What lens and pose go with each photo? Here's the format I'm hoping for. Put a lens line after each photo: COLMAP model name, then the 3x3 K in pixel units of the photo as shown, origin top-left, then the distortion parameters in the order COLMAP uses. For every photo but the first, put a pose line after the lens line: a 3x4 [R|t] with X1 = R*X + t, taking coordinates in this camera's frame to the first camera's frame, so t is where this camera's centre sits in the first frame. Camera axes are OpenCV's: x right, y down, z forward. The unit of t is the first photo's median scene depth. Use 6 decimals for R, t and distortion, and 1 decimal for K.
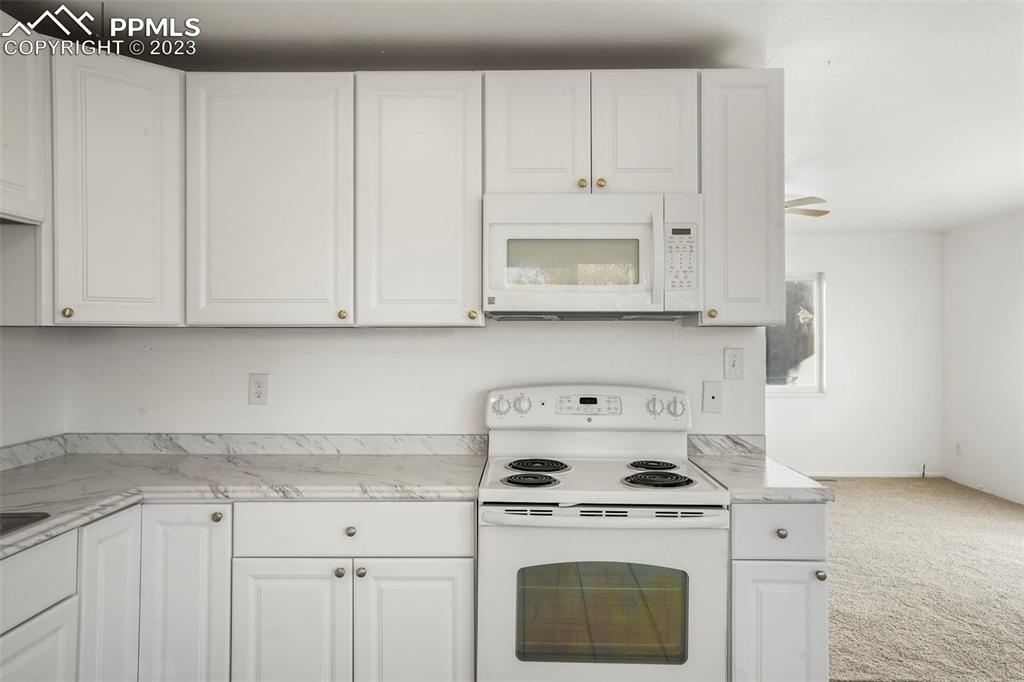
lens RADIAL K [[712.5, 0, 511.3], [0, 712.5, 333.3], [0, 0, 1]] dist [0.004039, 0.002776]
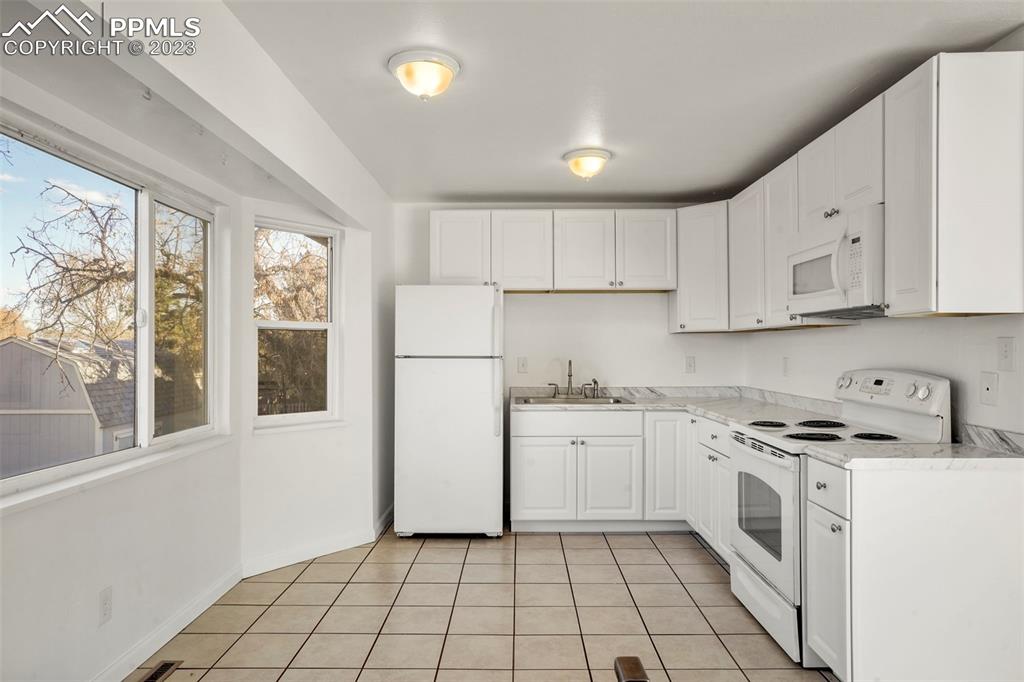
lens RADIAL K [[615.5, 0, 512.0], [0, 615.5, 341.0], [0, 0, 1]] dist [-0.054442, 0.046934]
pose [[0.014829, -0.011169, -0.999828, 1.210720], [0.007923, 0.999908, -0.011052, 0.032896], [0.999859, -0.007758, 0.014916, 0.387967]]
